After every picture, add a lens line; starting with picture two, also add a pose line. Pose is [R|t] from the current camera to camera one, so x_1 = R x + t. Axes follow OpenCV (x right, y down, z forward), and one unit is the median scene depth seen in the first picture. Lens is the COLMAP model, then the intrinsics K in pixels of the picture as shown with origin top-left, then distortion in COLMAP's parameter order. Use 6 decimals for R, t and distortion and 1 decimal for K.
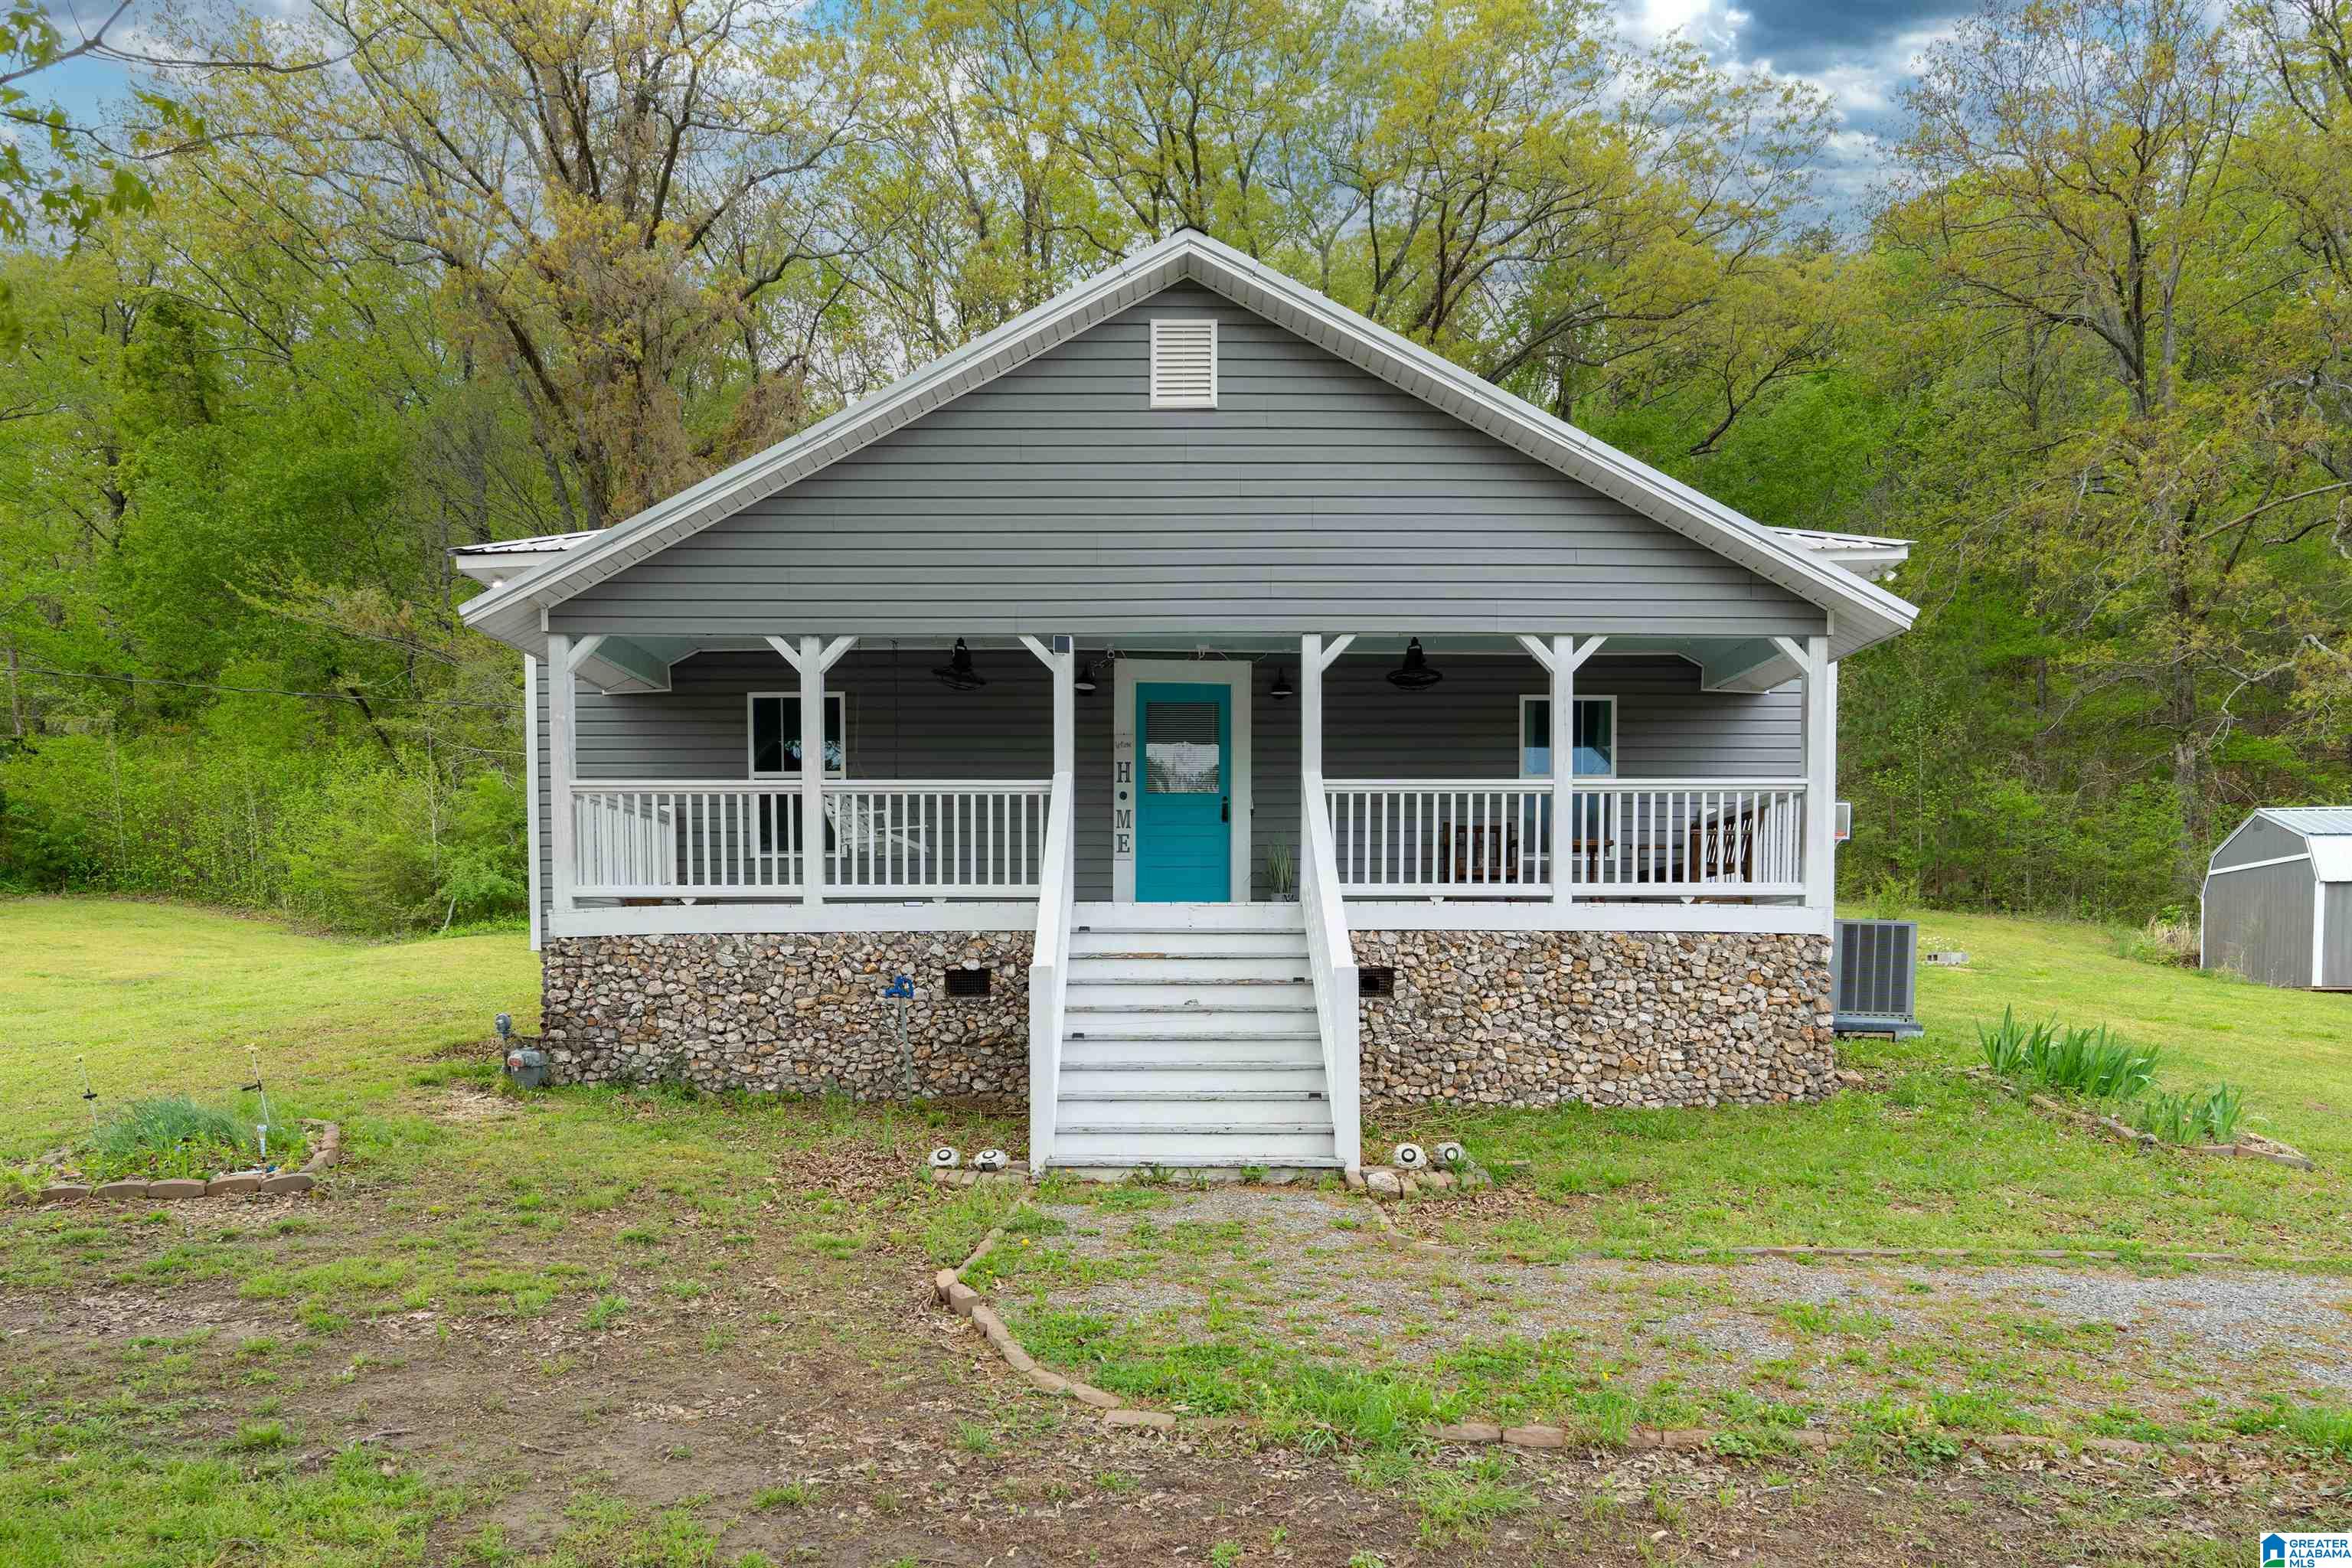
lens RADIAL K [[1274.4, 0, 1175.1], [0, 1274.4, 812.6], [0, 0, 1]] dist [0.001339, 0.000022]
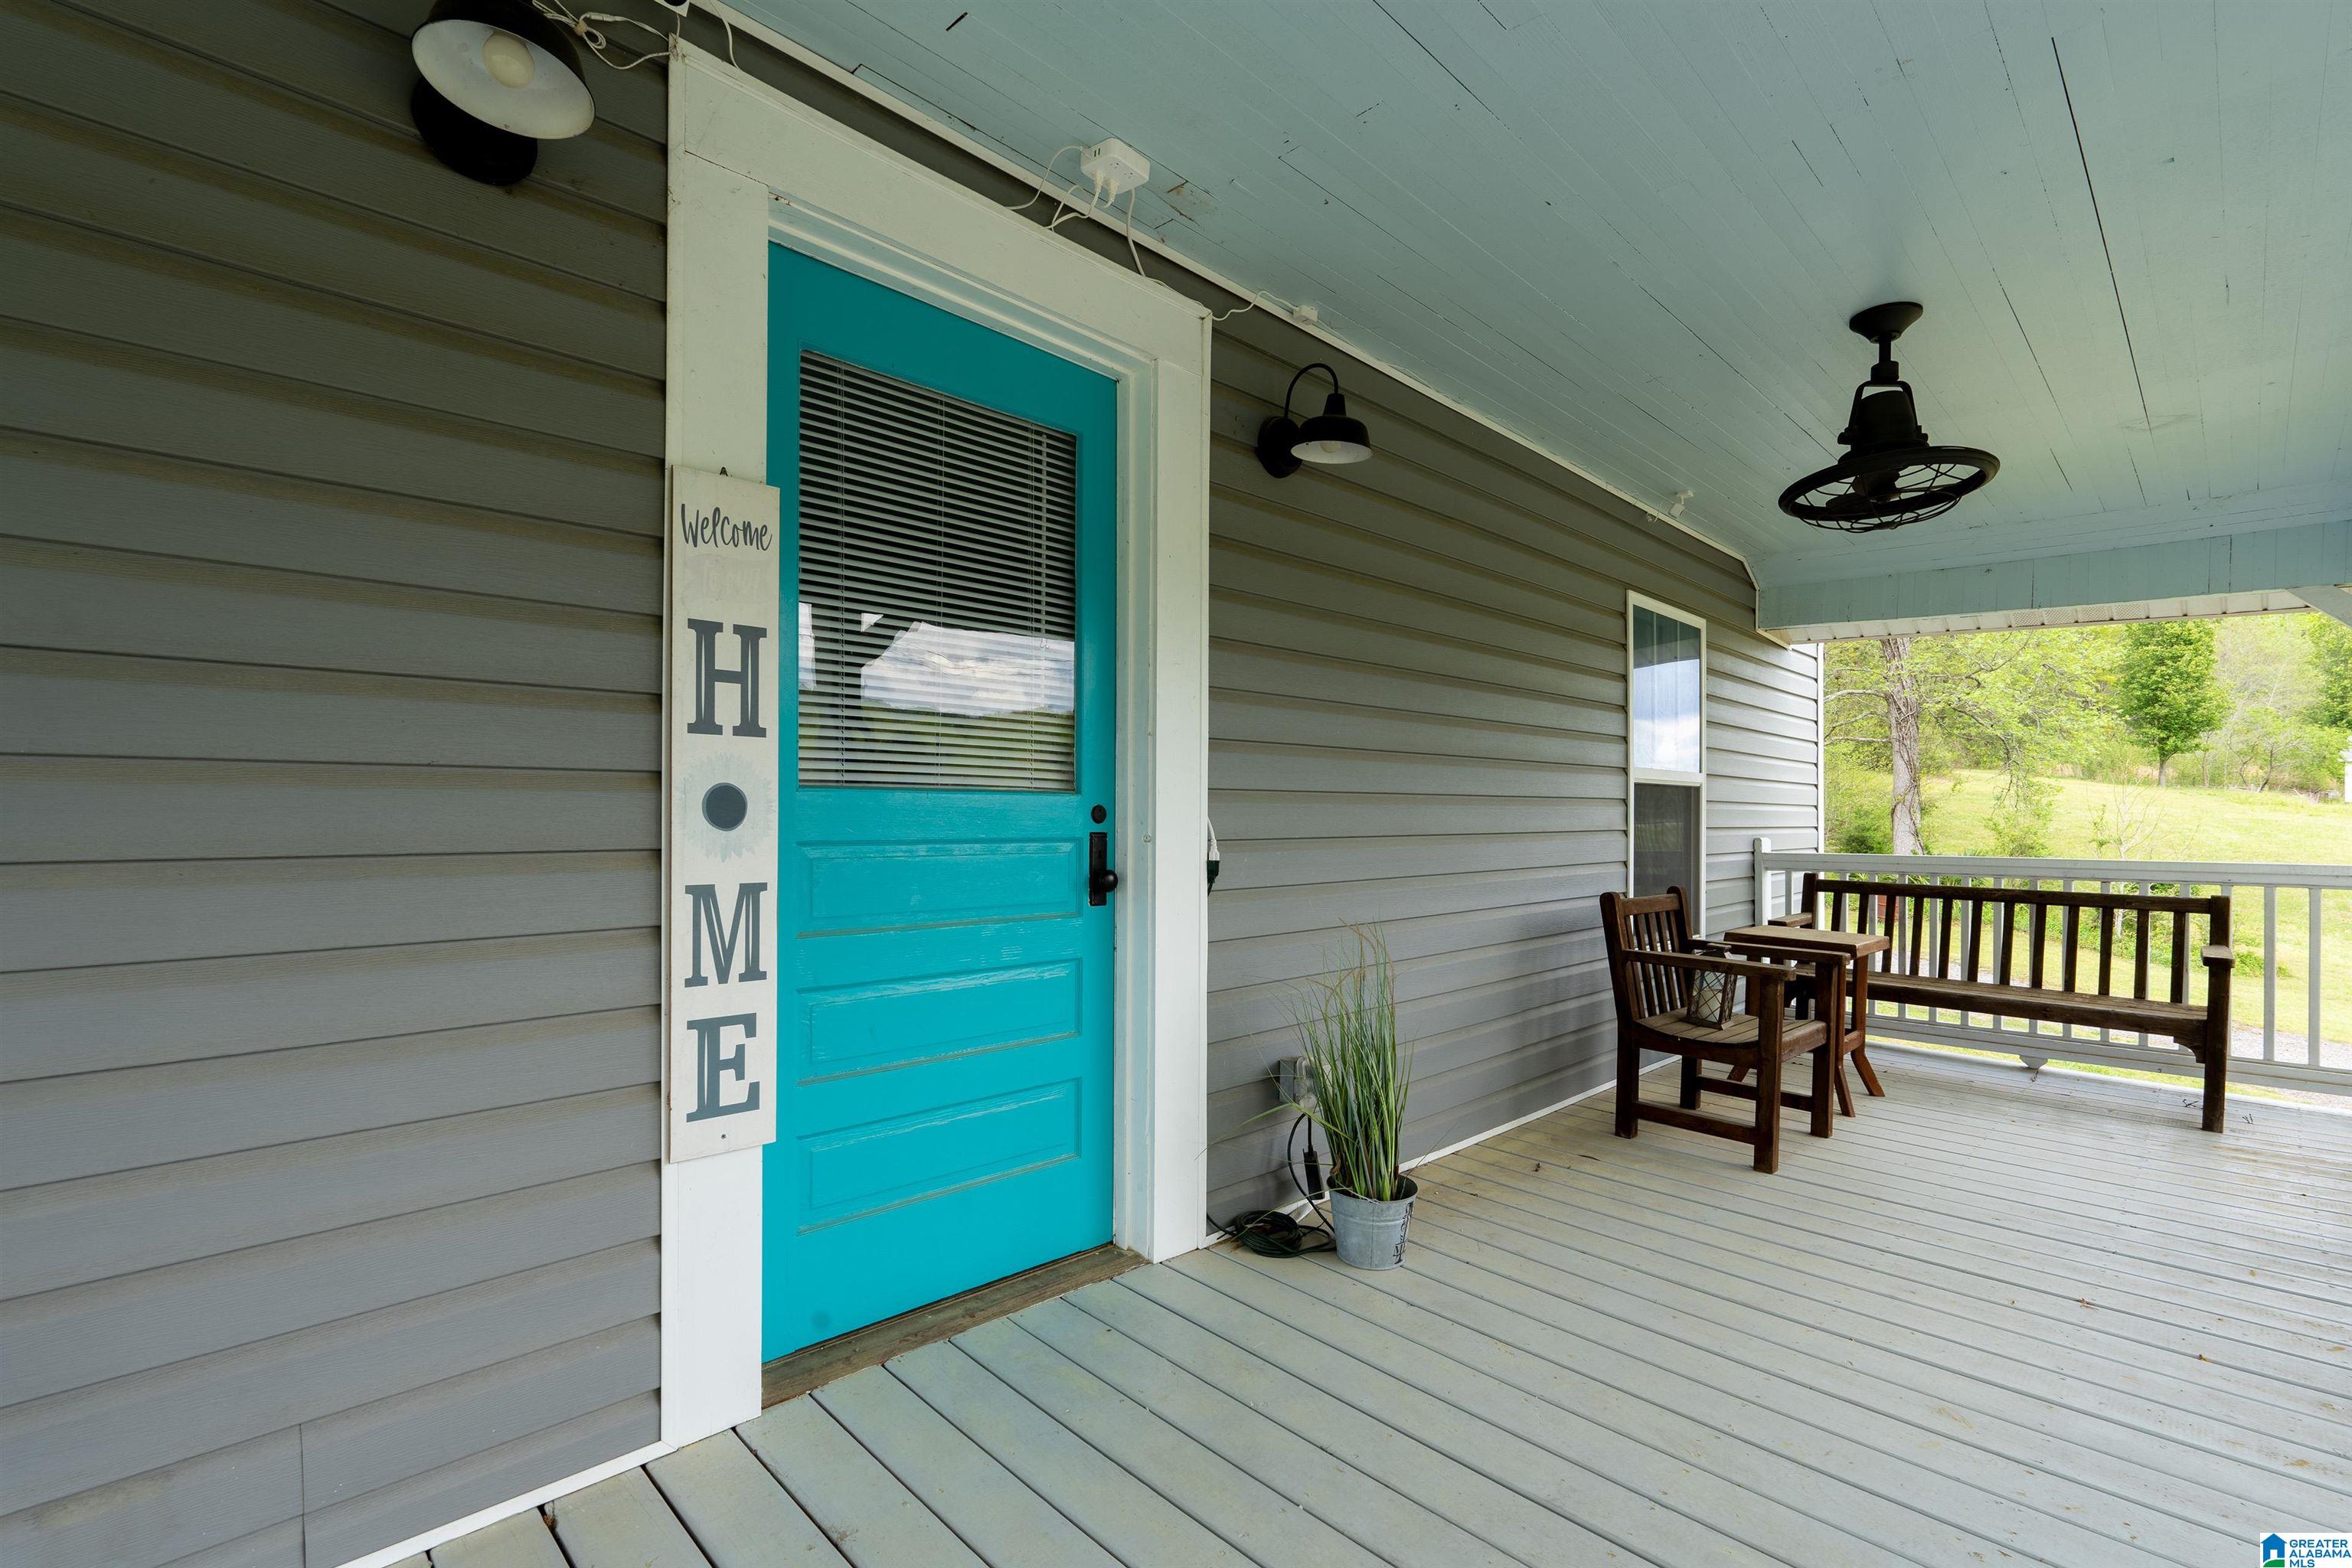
lens RADIAL K [[1022.5, 0, 1175.9], [0, 1022.5, 819.6], [0, 0, 1]] dist [0.000332, 0.000016]
pose [[0.716988, -0.002824, 0.697080, -0.130732], [0.004666, 0.999989, -0.000747, -0.014766], [-0.697070, 0.003788, 0.716993, 1.142687]]
